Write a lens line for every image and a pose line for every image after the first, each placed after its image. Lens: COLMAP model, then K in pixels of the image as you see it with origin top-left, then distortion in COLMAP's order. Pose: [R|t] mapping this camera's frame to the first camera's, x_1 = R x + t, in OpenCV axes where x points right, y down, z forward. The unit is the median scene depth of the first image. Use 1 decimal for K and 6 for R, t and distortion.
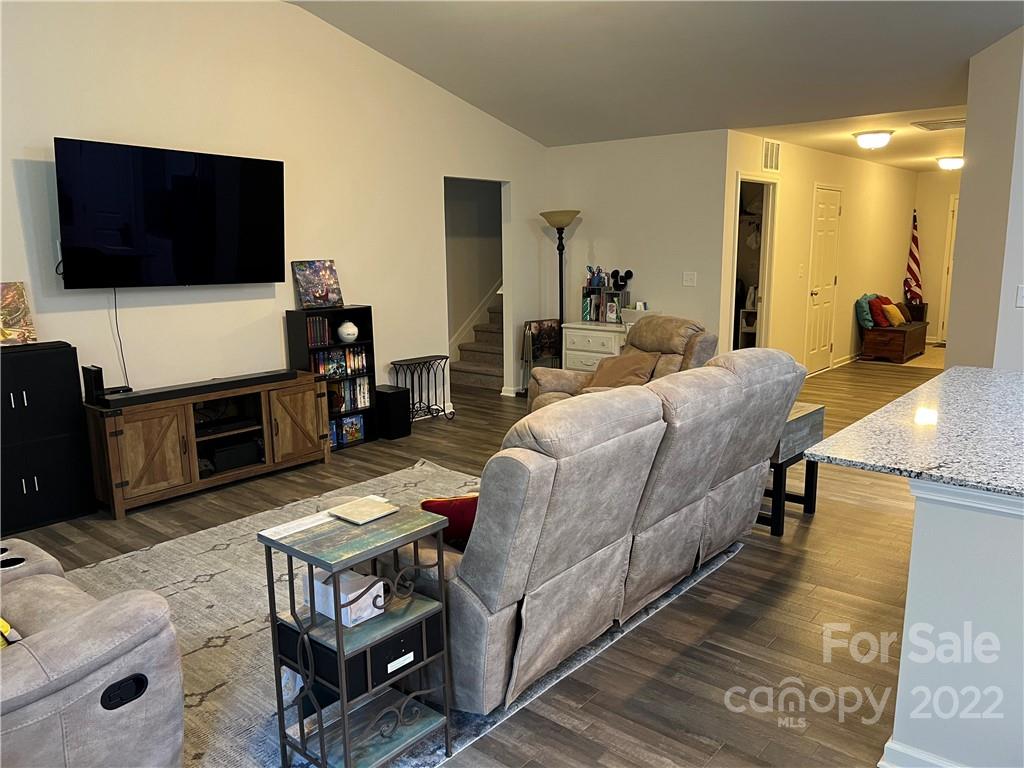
lens RADIAL K [[775.8, 0, 516.0], [0, 775.8, 383.5], [0, 0, 1]] dist [0.031903, -0.022318]
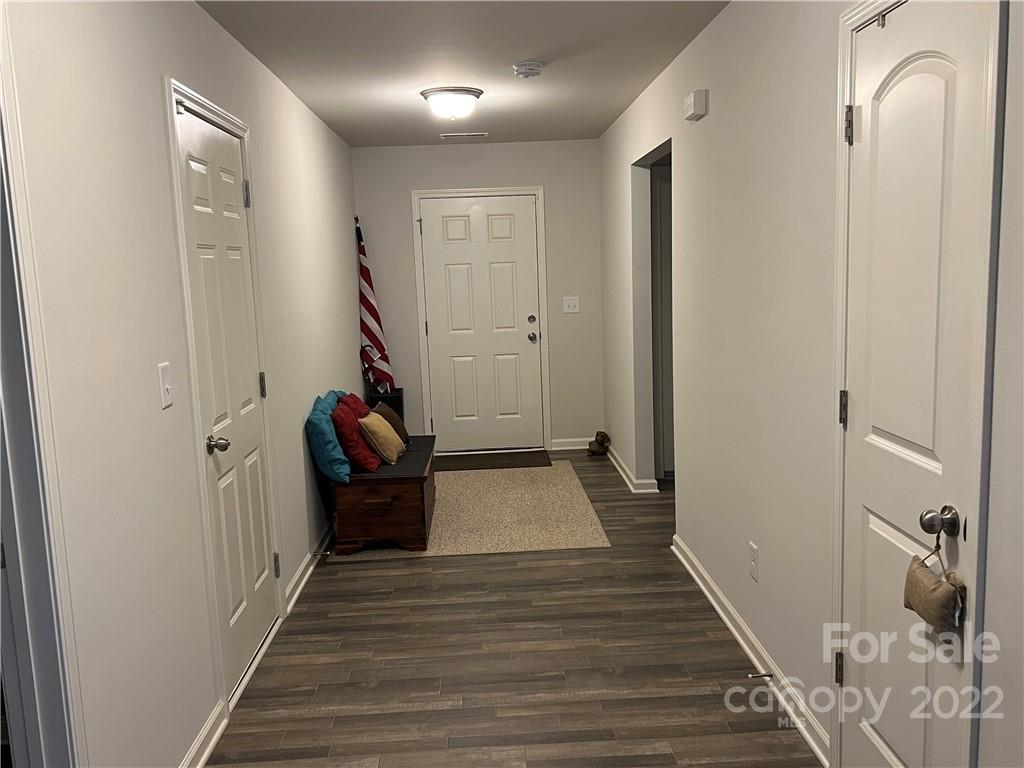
lens RADIAL K [[870.5, 0, 516.1], [0, 870.5, 382.9], [0, 0, 1]] dist [0.010881, 0.000114]
pose [[0.736703, -0.111629, 0.666939, 0.187329], [0.155828, 0.987761, -0.006802, -0.092673], [-0.658017, 0.108939, 0.745082, 0.512754]]
